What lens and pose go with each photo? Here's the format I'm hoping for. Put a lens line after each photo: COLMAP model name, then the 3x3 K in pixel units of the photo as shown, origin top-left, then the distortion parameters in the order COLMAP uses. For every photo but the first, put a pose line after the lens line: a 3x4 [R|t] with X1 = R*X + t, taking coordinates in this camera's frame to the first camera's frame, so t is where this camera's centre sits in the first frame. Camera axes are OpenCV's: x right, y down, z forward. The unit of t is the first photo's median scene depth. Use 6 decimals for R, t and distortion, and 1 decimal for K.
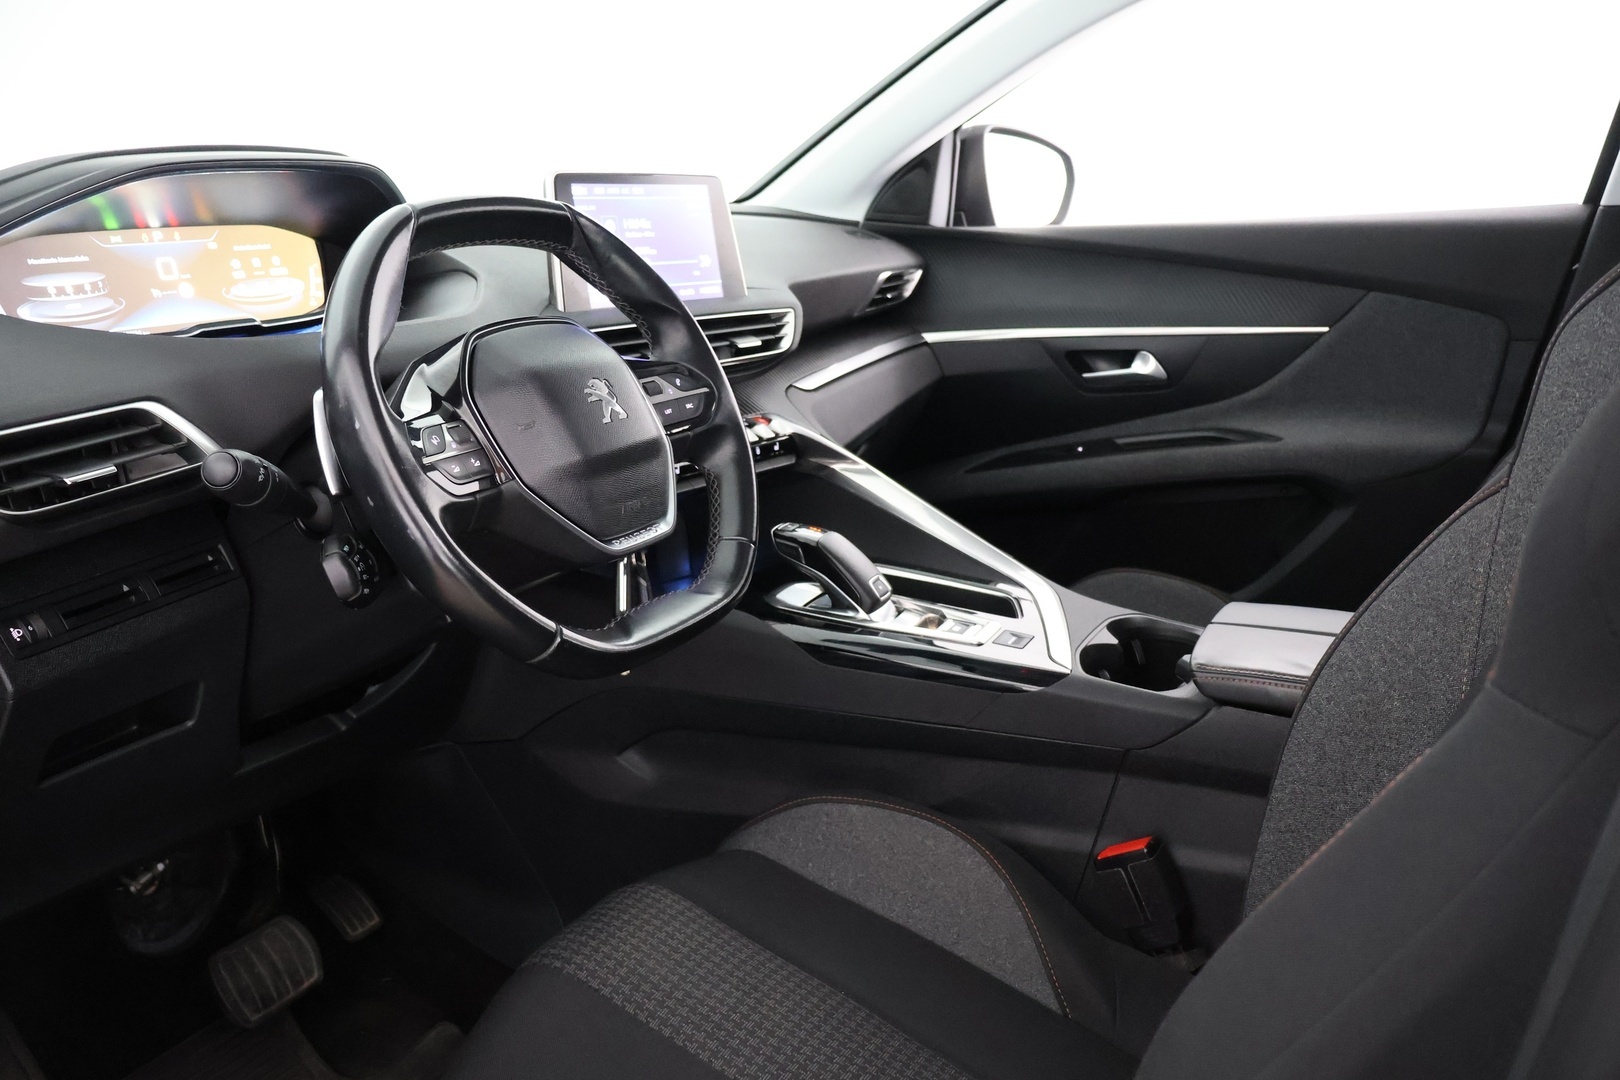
lens RADIAL K [[1364.7, 0, 802.9], [0, 1364.7, 529.6], [0, 0, 1]] dist [-0.012138, 0.021320]
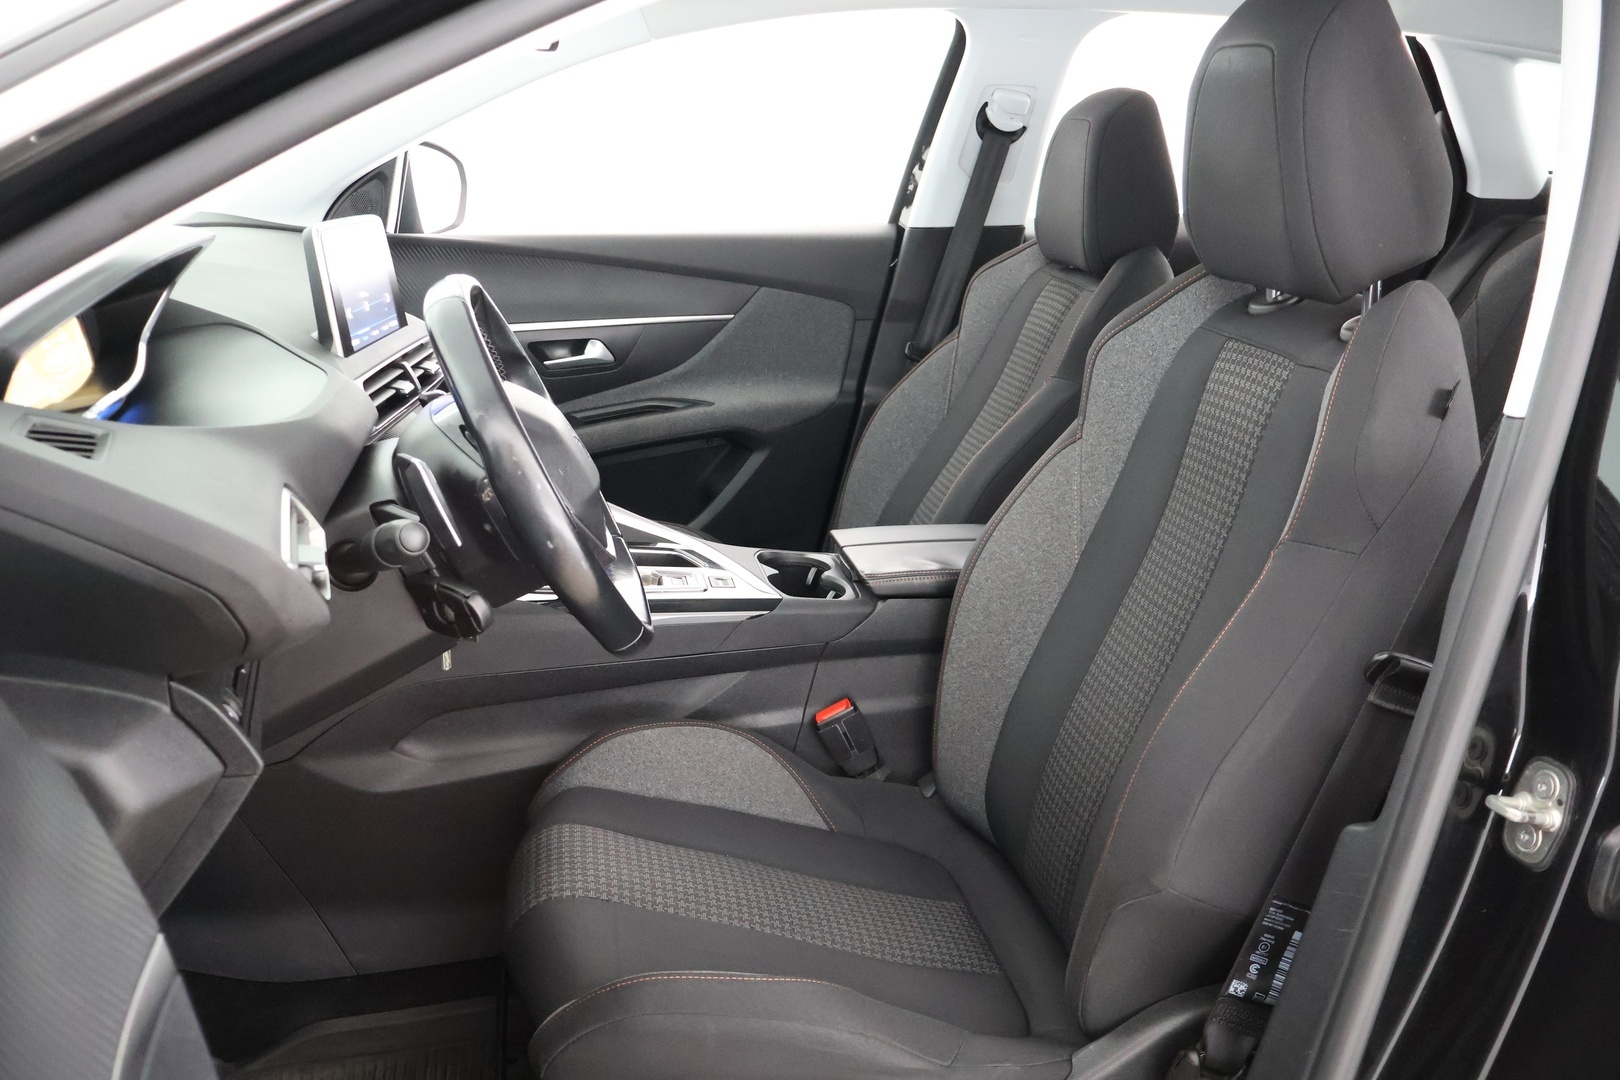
lens RADIAL K [[1364.7, 0, 815.7], [0, 1364.7, 545.0], [0, 0, 1]] dist [-0.012138, 0.021320]
pose [[0.765831, -0.153200, 0.624526, -0.425130], [0.115868, 0.988185, 0.100324, -0.055473], [-0.632517, -0.004469, 0.774534, -0.064748]]
